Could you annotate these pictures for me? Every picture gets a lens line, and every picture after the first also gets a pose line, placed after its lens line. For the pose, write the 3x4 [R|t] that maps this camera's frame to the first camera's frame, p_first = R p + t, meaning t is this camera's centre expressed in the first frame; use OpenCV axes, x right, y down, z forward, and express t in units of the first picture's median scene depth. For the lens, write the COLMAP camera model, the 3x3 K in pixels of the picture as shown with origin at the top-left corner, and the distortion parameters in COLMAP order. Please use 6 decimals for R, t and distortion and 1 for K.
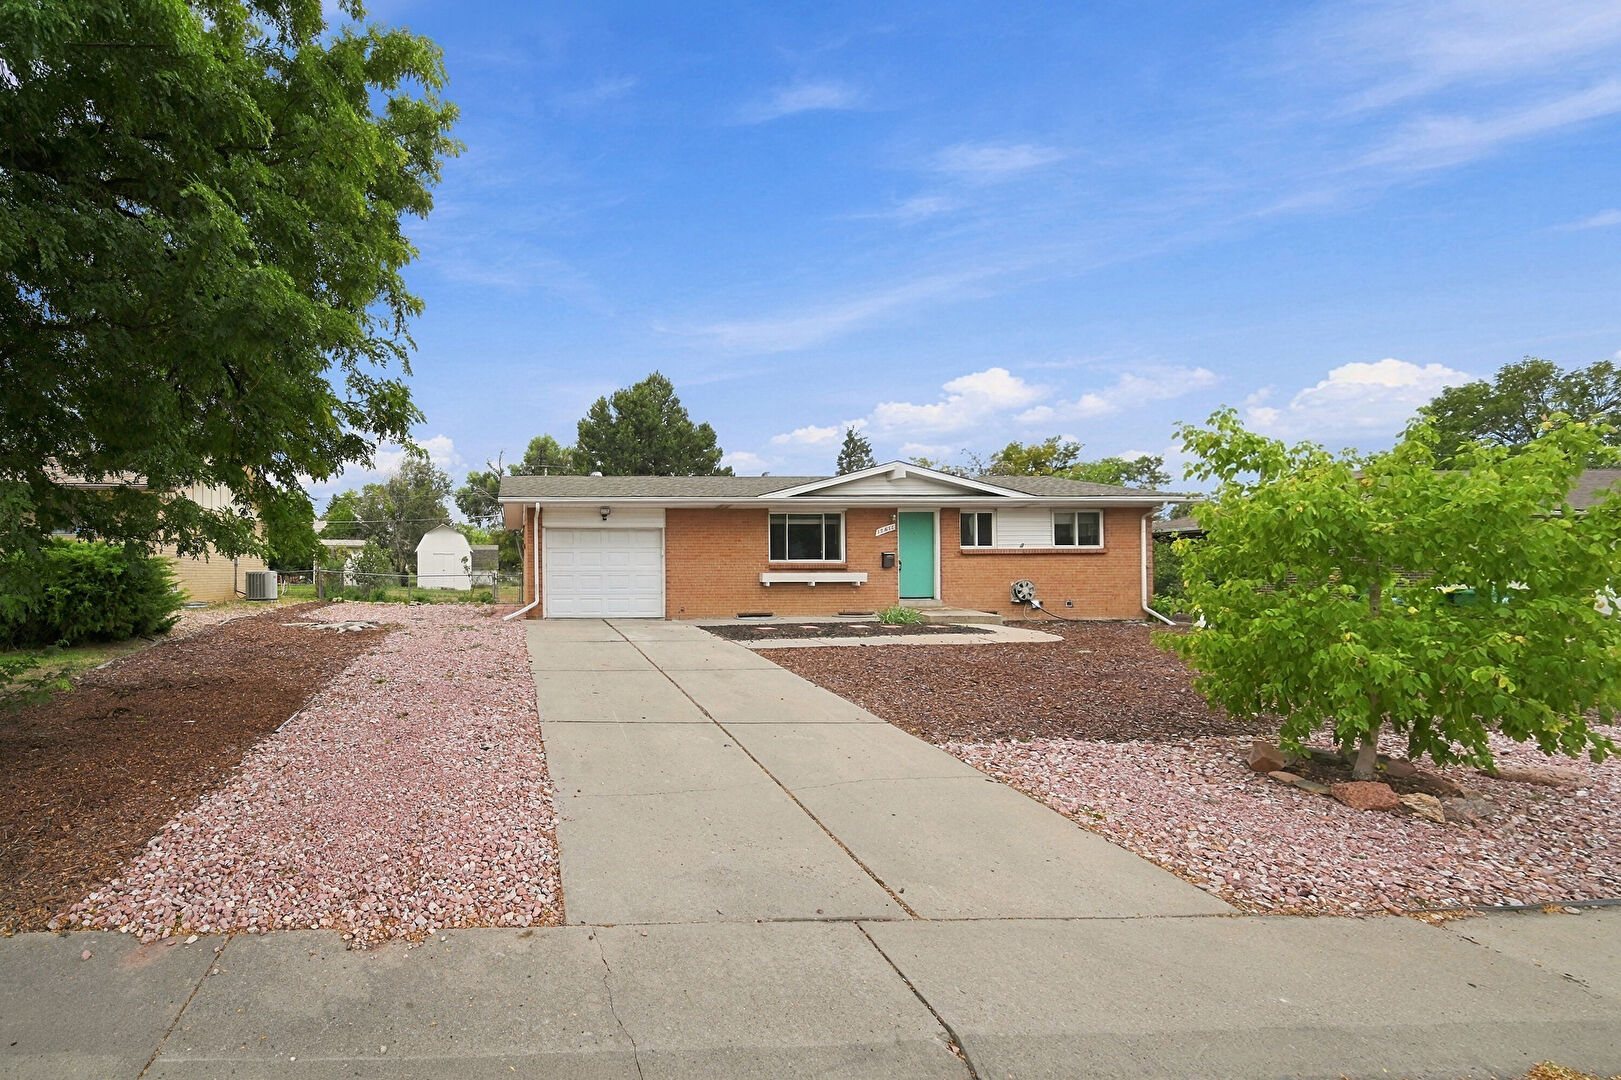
lens RADIAL K [[1620.3, 0, 810.5], [0, 1620.3, 540.0], [0, 0, 1]] dist [-0.107612, 0.003568]
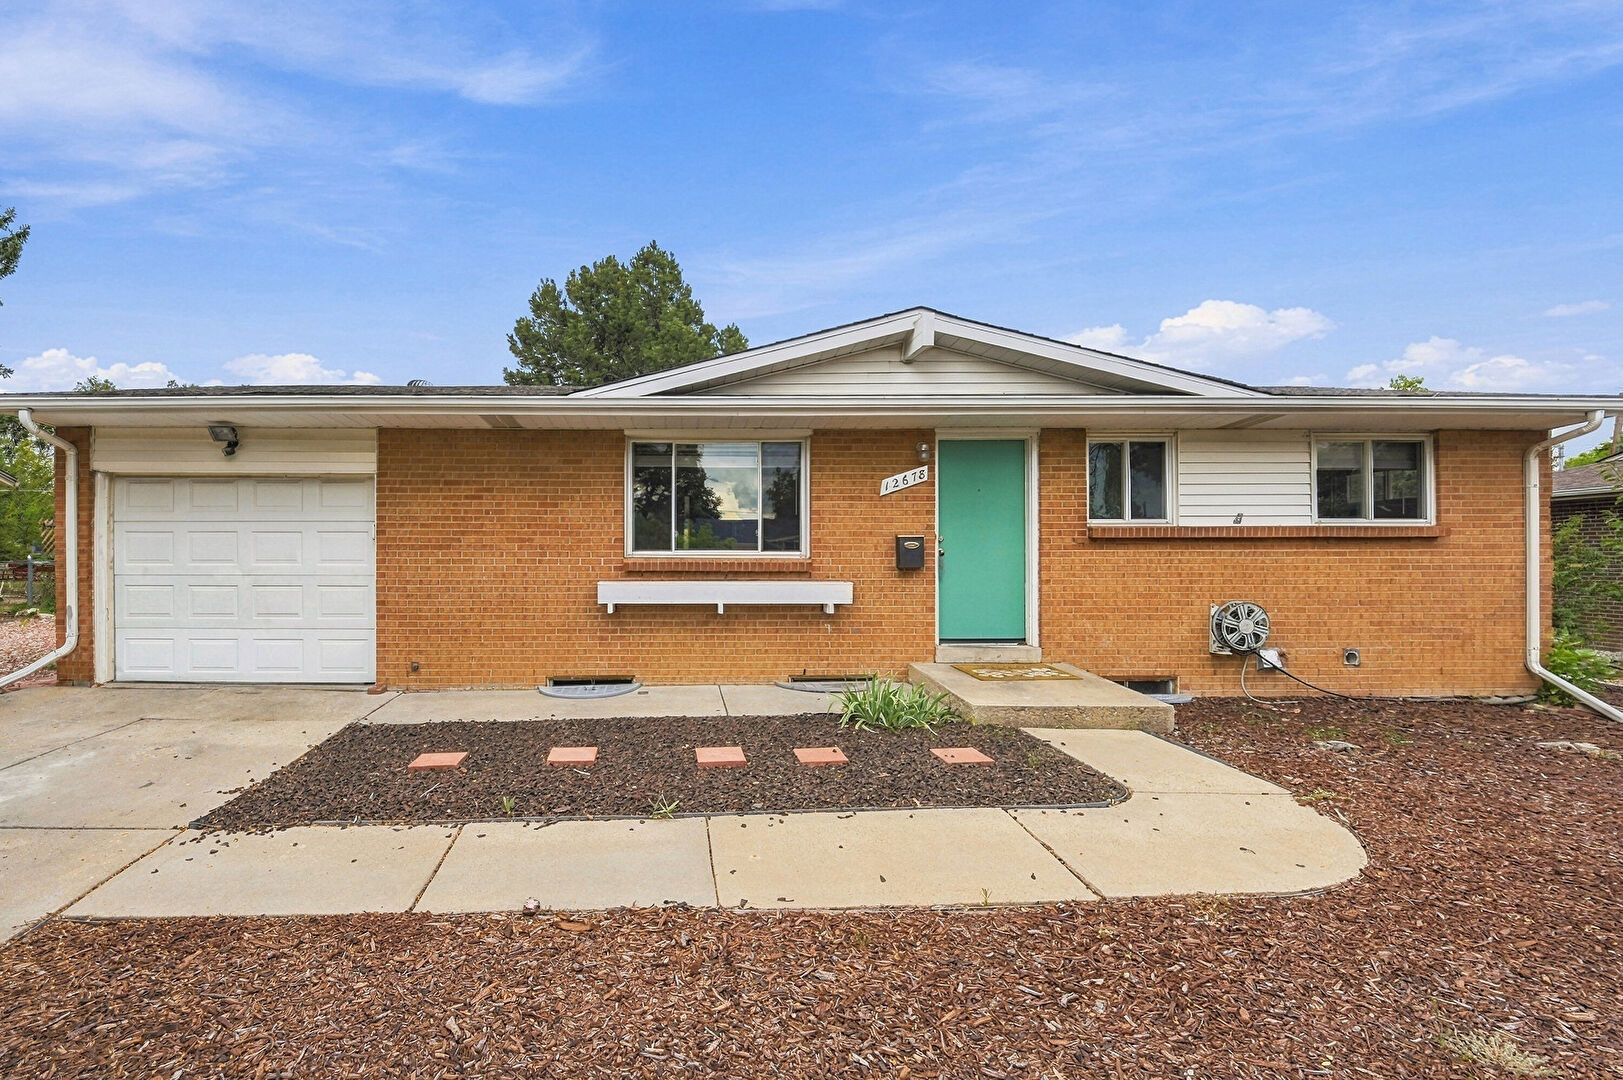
lens RADIAL K [[1622.3, 0, 811.5], [0, 1622.3, 540.0], [0, 0, 1]] dist [-0.107612, 0.003568]
pose [[0.988628, 0.003465, -0.150339, 0.084887], [-0.002099, 0.999955, 0.009246, 0.005438], [0.150365, -0.008825, 0.988591, 0.575129]]
